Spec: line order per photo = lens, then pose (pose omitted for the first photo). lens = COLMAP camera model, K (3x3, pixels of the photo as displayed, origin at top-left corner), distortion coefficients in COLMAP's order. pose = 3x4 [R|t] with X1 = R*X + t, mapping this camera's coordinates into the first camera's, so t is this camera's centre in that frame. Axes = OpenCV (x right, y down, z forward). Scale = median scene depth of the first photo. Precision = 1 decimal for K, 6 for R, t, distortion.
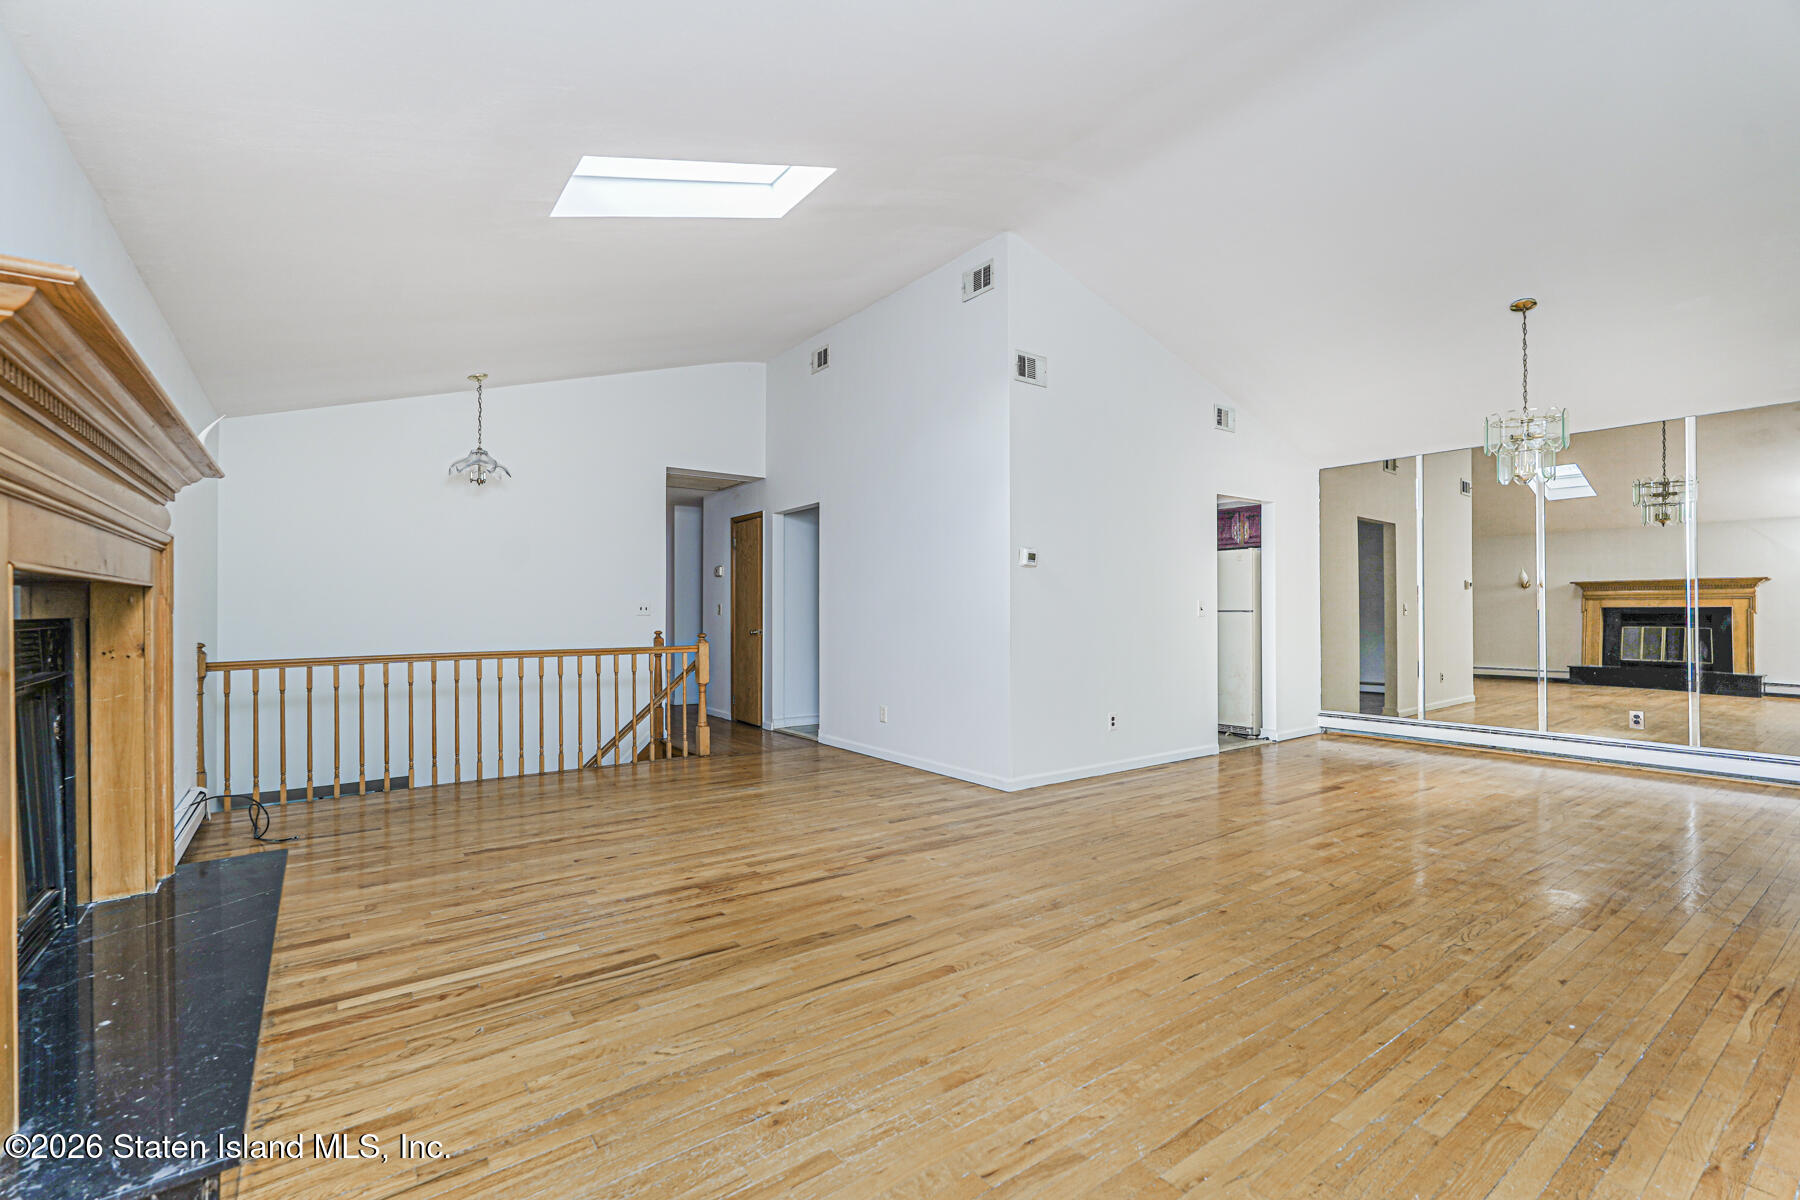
lens RADIAL K [[793.1, 0, 899.4], [0, 793.1, 609.2], [0, 0, 1]] dist [-0.011311, 0.006493]
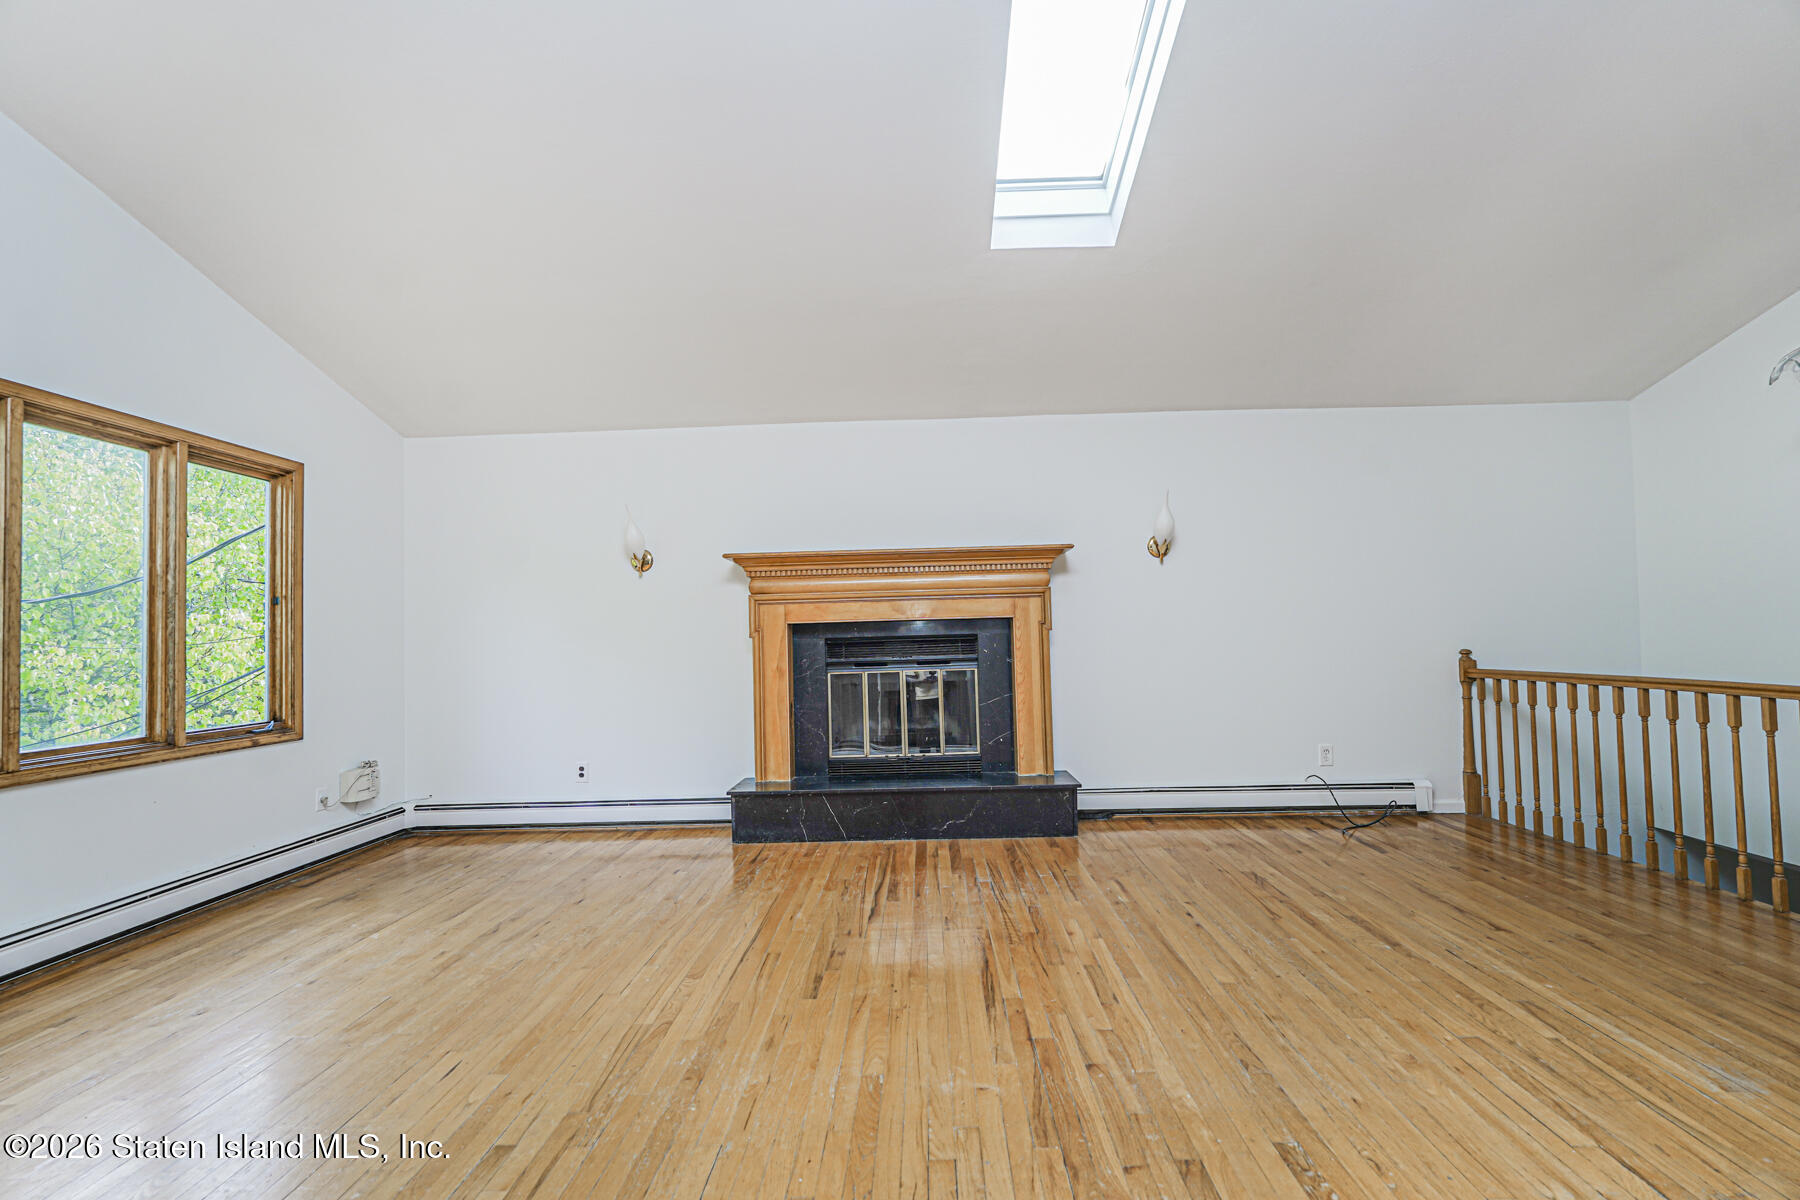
lens RADIAL K [[793.1, 0, 899.3], [0, 793.1, 607.4], [0, 0, 1]] dist [-0.011311, 0.006493]
pose [[-0.612951, -0.009304, -0.790066, 0.521845], [0.026610, 0.999120, -0.032410, 0.001965], [0.789673, -0.040889, -0.612164, 1.335737]]
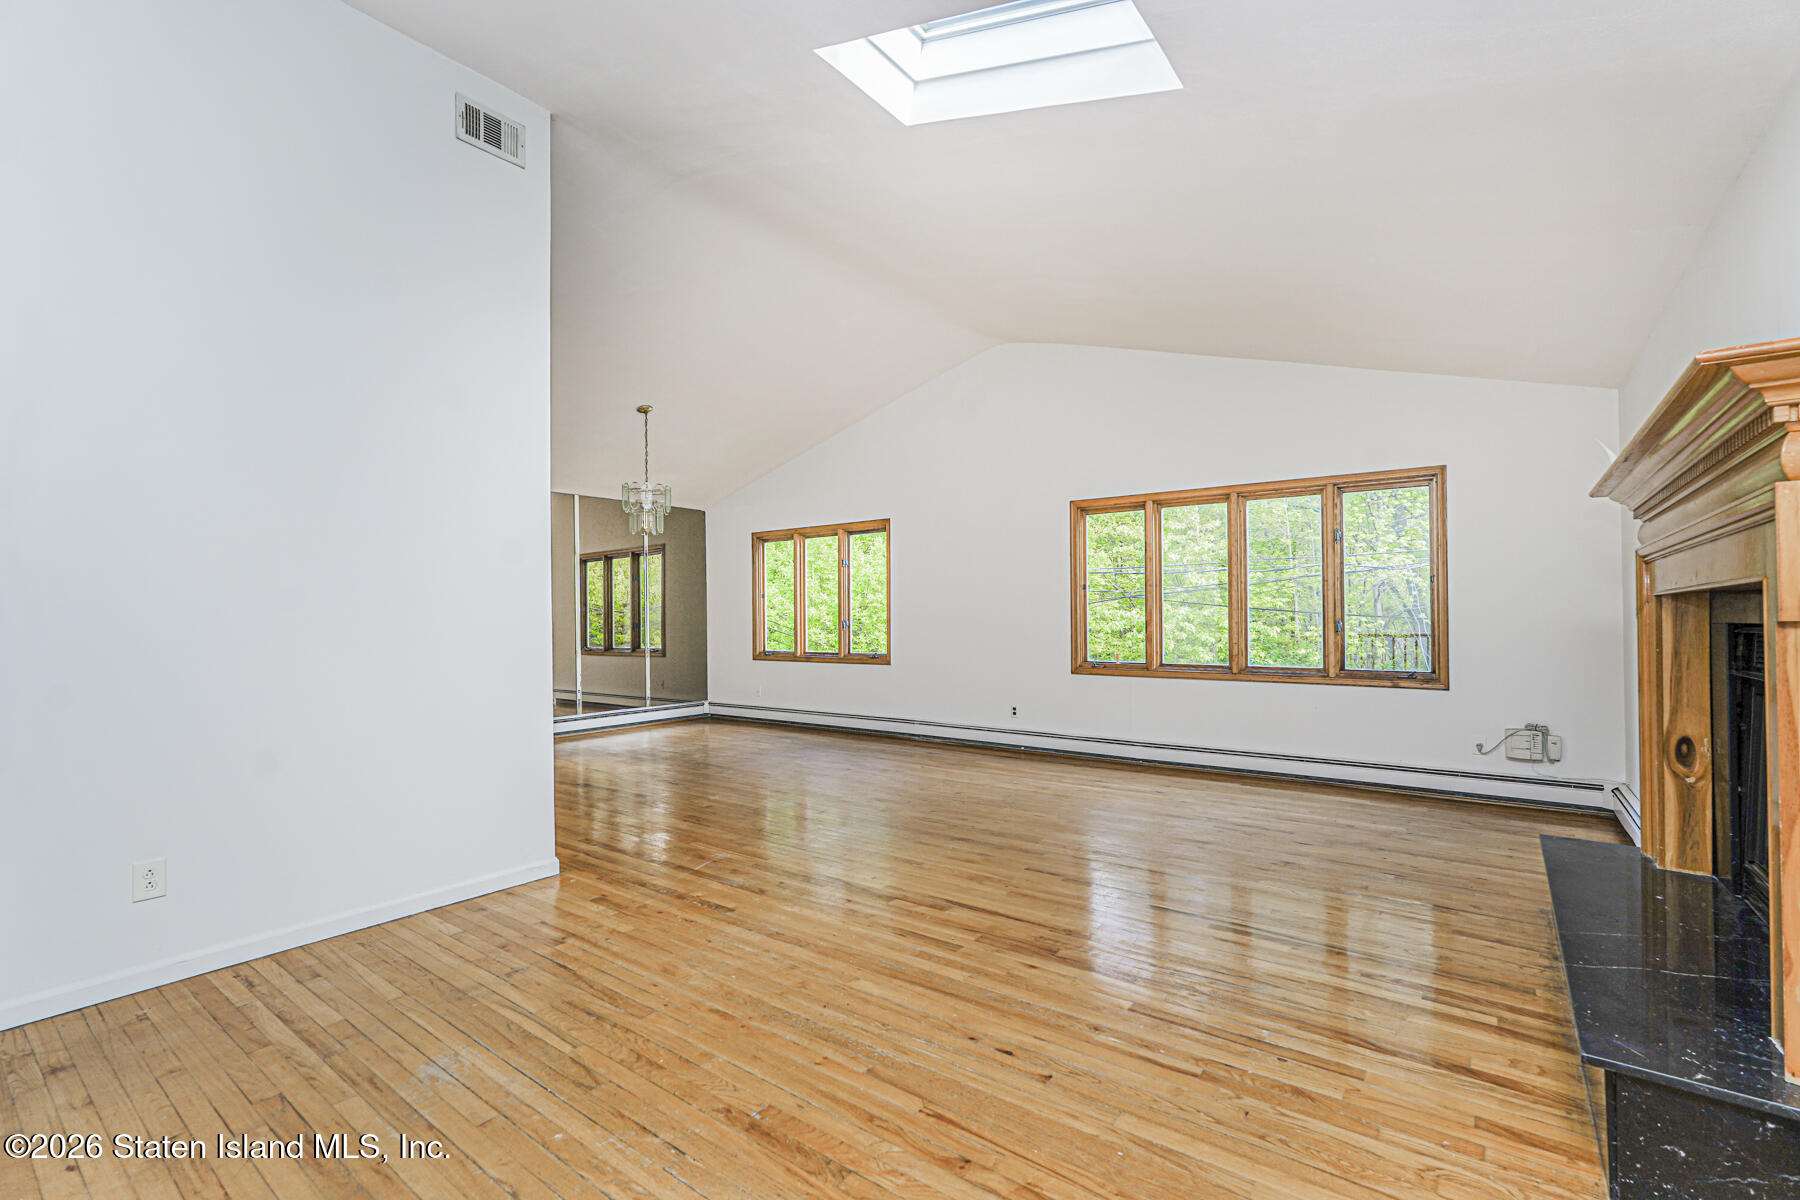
lens RADIAL K [[793.1, 0, 901.3], [0, 793.1, 602.5], [0, 0, 1]] dist [-0.011311, 0.006493]
pose [[-0.290228, 0.023202, 0.956676, -0.933147], [0.009273, 0.999727, -0.021433, -0.001823], [-0.956912, 0.002651, -0.290364, 1.284753]]
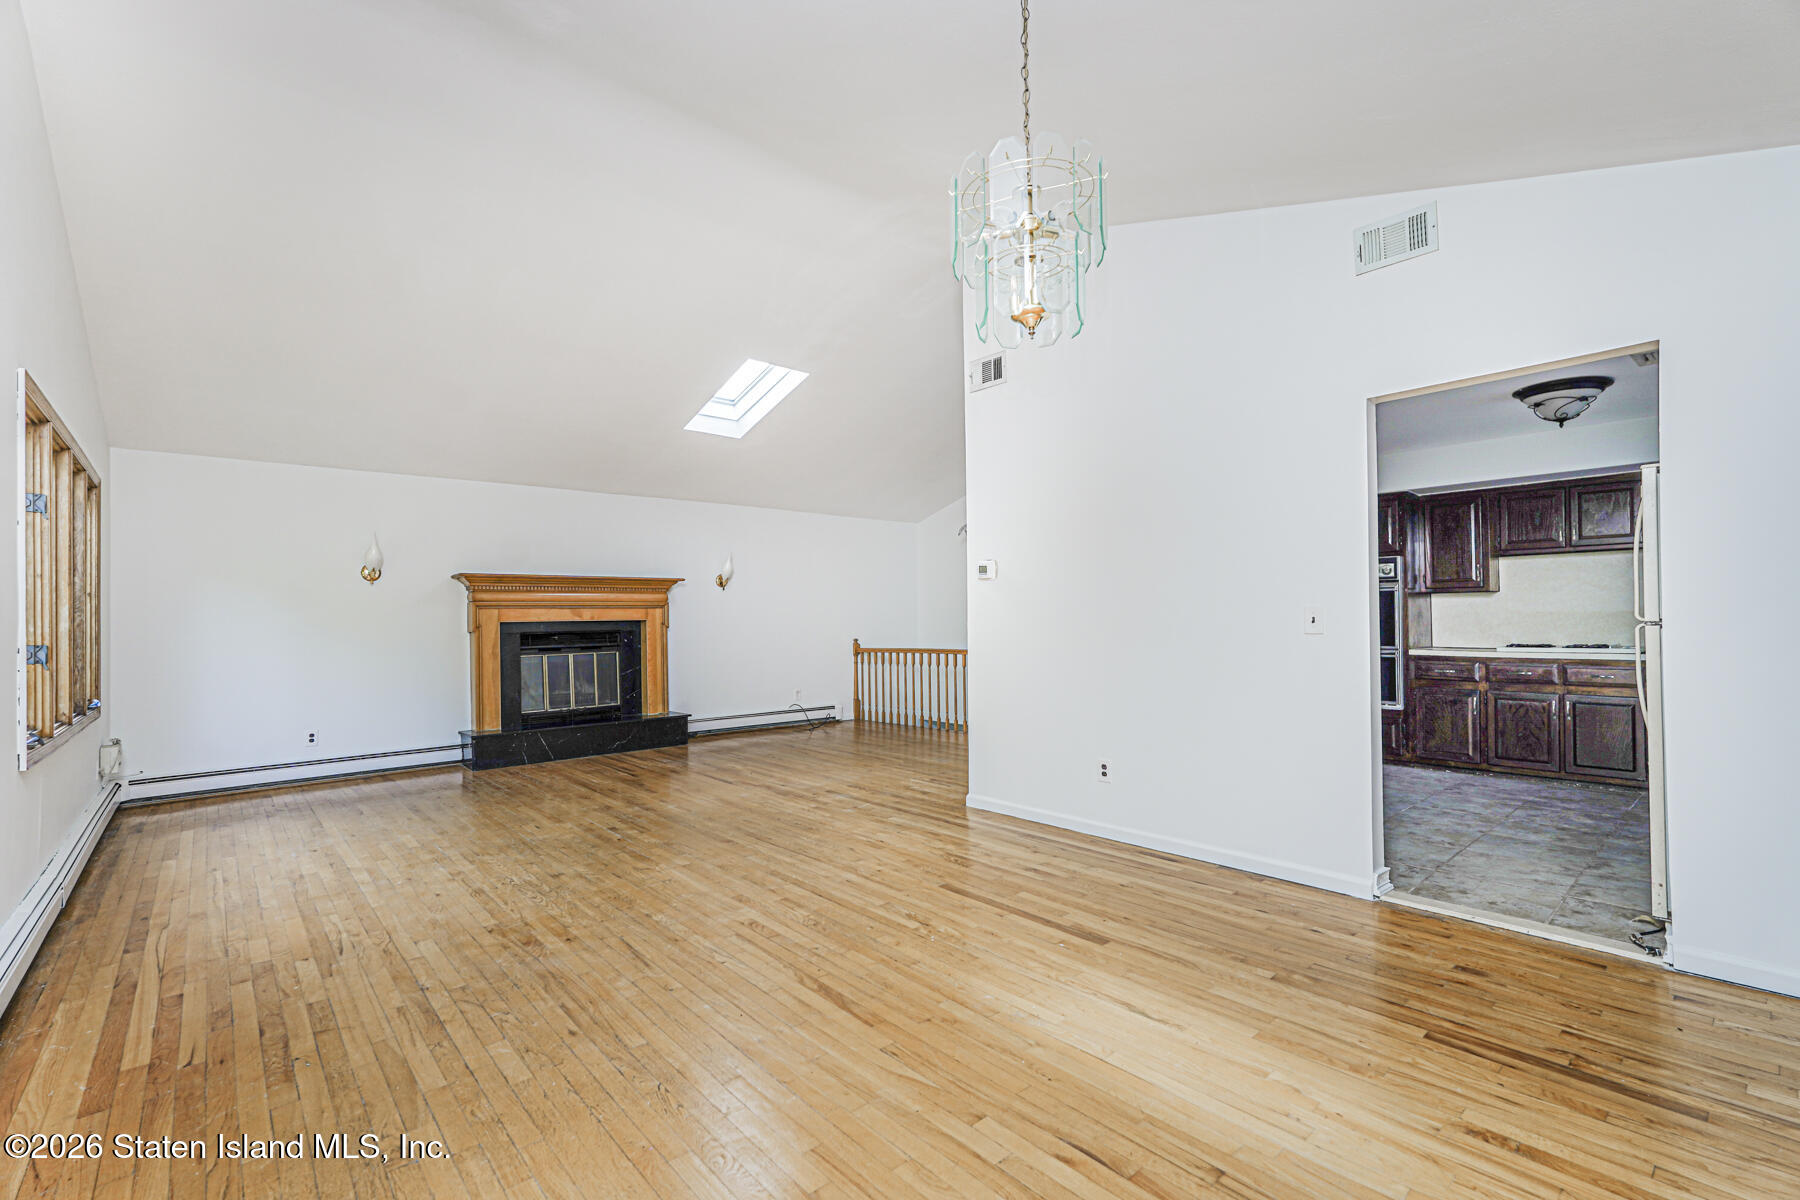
lens RADIAL K [[793.1, 0, 895.9], [0, 793.1, 604.9], [0, 0, 1]] dist [-0.011311, 0.006493]
pose [[0.087693, -0.020298, -0.995941, 1.606814], [0.017225, 0.999674, -0.018857, -0.008413], [0.995999, -0.015502, 0.088014, 1.170685]]
